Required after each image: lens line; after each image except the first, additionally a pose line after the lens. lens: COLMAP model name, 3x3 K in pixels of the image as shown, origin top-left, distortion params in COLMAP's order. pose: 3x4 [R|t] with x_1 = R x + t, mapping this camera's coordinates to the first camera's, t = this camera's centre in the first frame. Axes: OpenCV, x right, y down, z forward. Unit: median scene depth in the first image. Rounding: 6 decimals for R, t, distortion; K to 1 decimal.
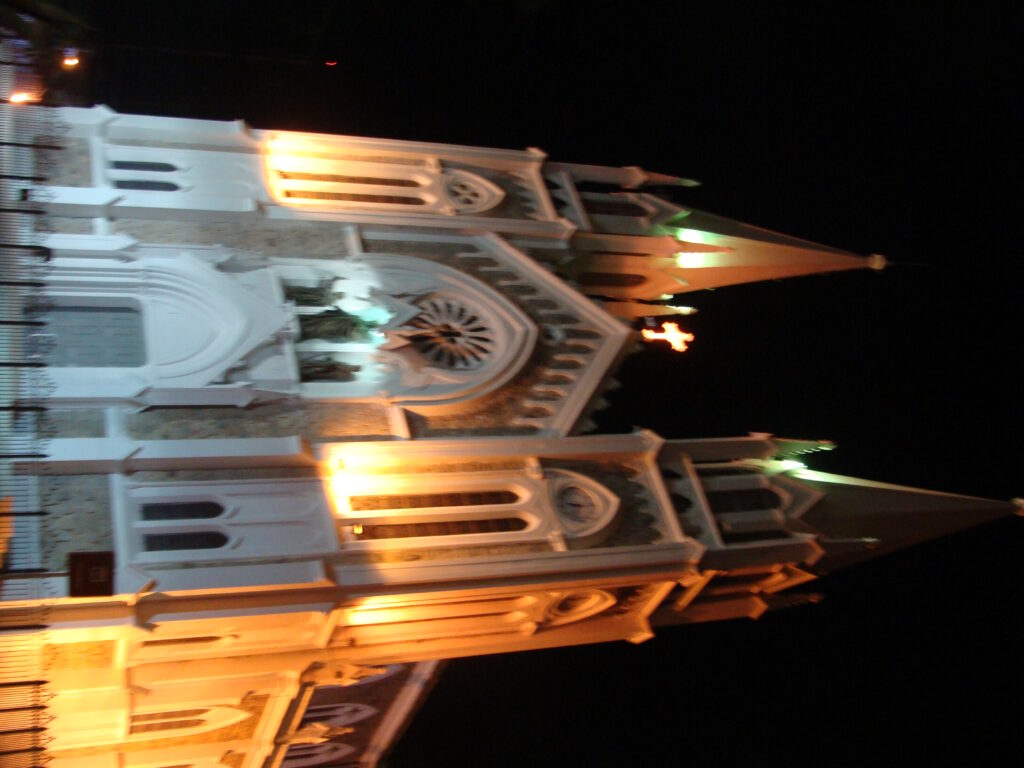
lens RADIAL K [[1204.6, 0, 533.2], [0, 1204.6, 371.0], [0, 0, 1]] dist [-0.115192, 0.007195]
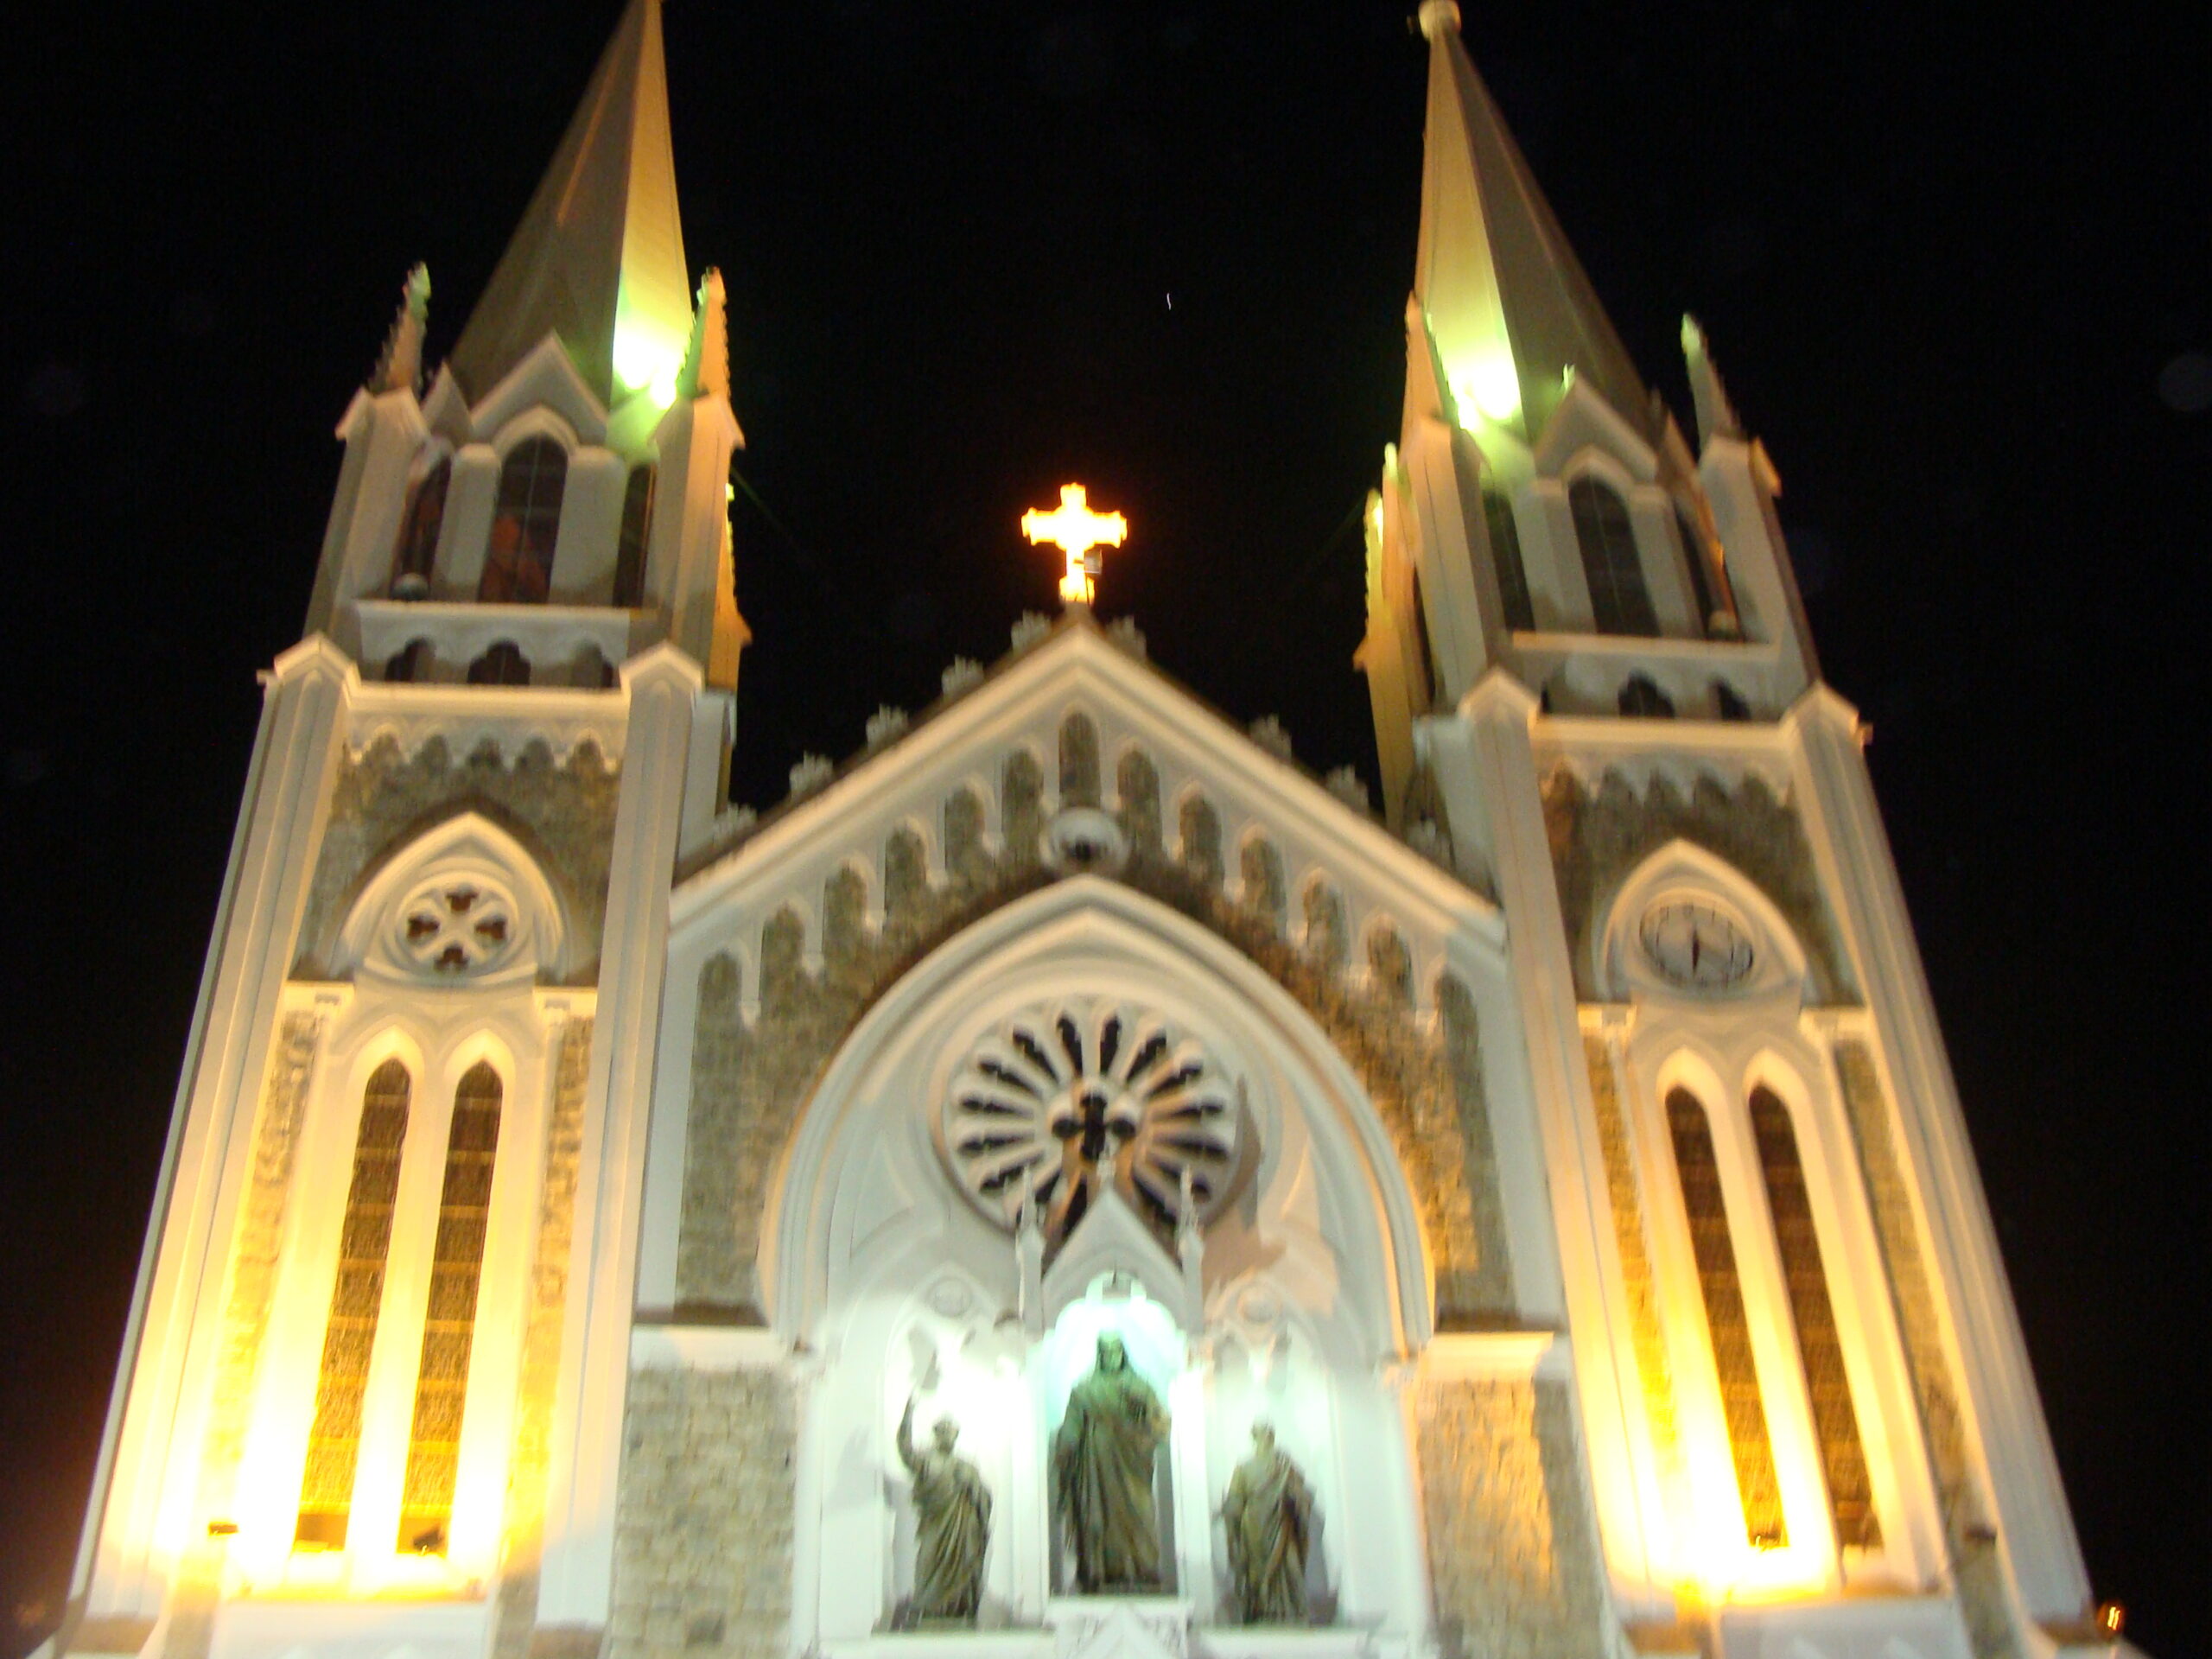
lens RADIAL K [[2602.2, 0, 1151.8], [0, 2602.2, 801.5], [0, 0, 1]] dist [-0.115192, 0.007195]
pose [[0.258394, -0.905748, 0.335937, -0.218747], [0.709976, 0.413871, 0.569776, -0.448209], [-0.655108, 0.091281, 0.750001, 0.483140]]
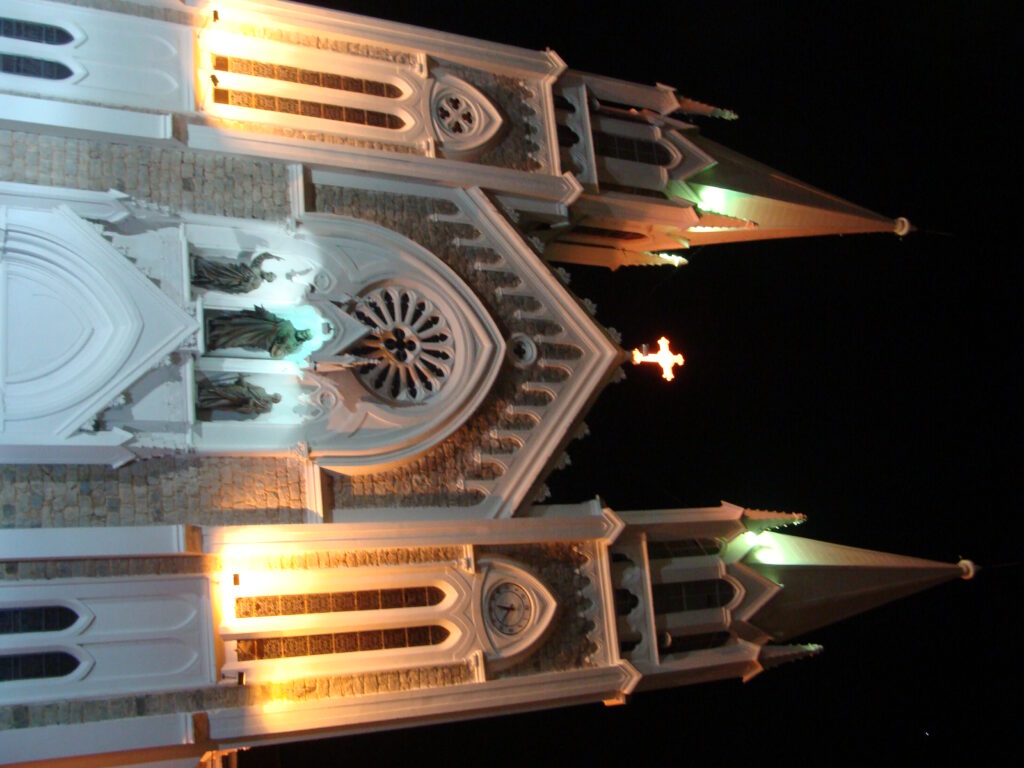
lens RADIAL K [[1204.6, 0, 533.2], [0, 1204.6, 371.0], [0, 0, 1]] dist [-0.115192, 0.007195]
pose [[0.966482, 0.208252, 0.150145, -0.100158], [-0.247653, 0.910405, 0.331406, -0.299215], [-0.067676, -0.357482, 0.931465, 0.268844]]
